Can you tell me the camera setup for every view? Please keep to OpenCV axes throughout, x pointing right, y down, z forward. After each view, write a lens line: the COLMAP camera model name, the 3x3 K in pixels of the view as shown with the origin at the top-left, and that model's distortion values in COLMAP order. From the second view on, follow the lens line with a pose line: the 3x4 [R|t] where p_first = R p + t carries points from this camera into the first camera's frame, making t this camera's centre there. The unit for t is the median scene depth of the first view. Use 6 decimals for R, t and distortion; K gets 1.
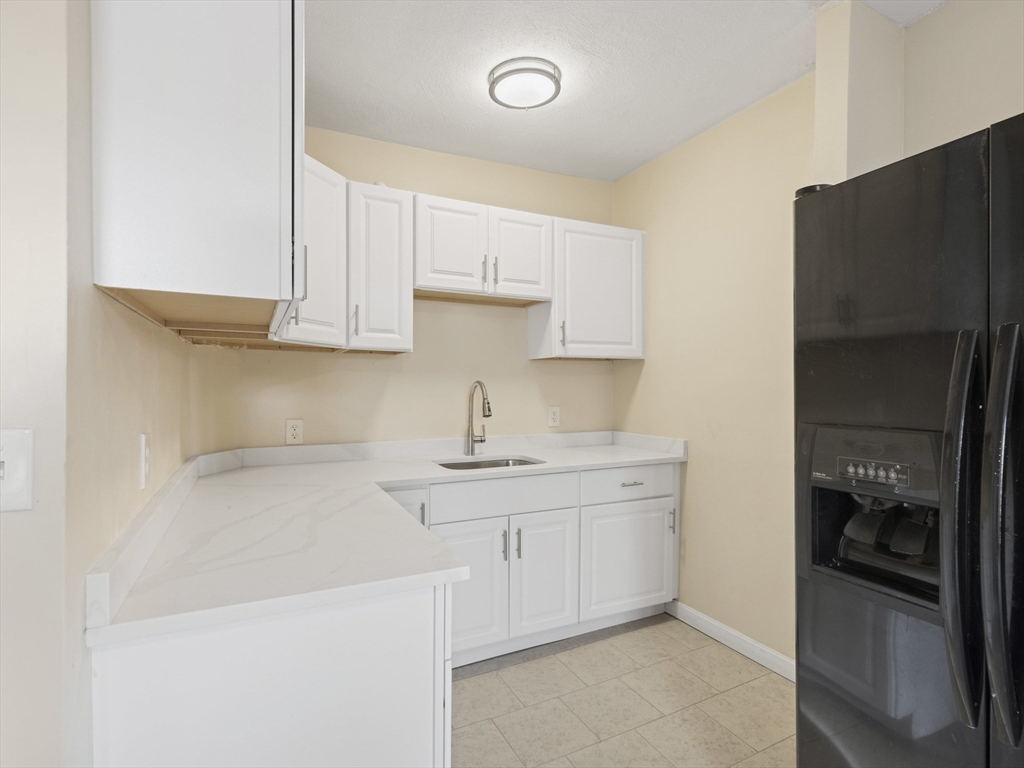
lens RADIAL K [[507.4, 0, 505.2], [0, 507.4, 391.1], [0, 0, 1]] dist [0.009446, -0.001113]
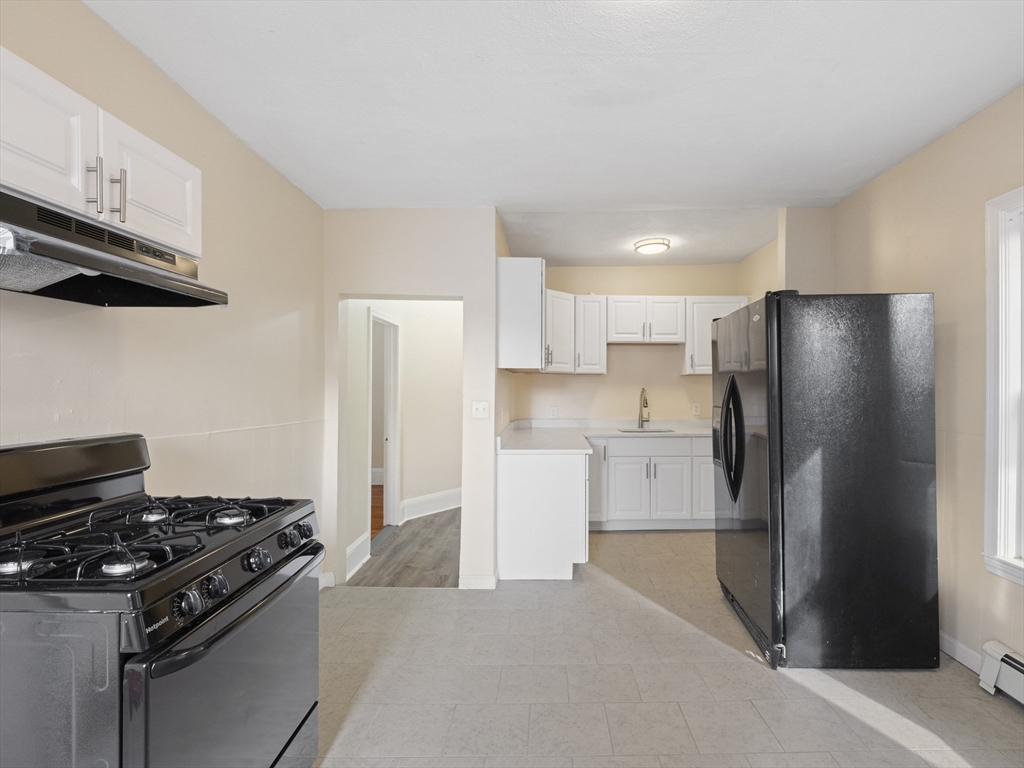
lens RADIAL K [[472.5, 0, 516.2], [0, 472.5, 389.4], [0, 0, 1]] dist [-0.001965, 0.000018]
pose [[0.866693, 0.000928, -0.498841, 0.446877], [-0.004432, 0.999973, -0.005841, -0.003574], [0.498822, 0.007273, 0.866674, -0.808905]]
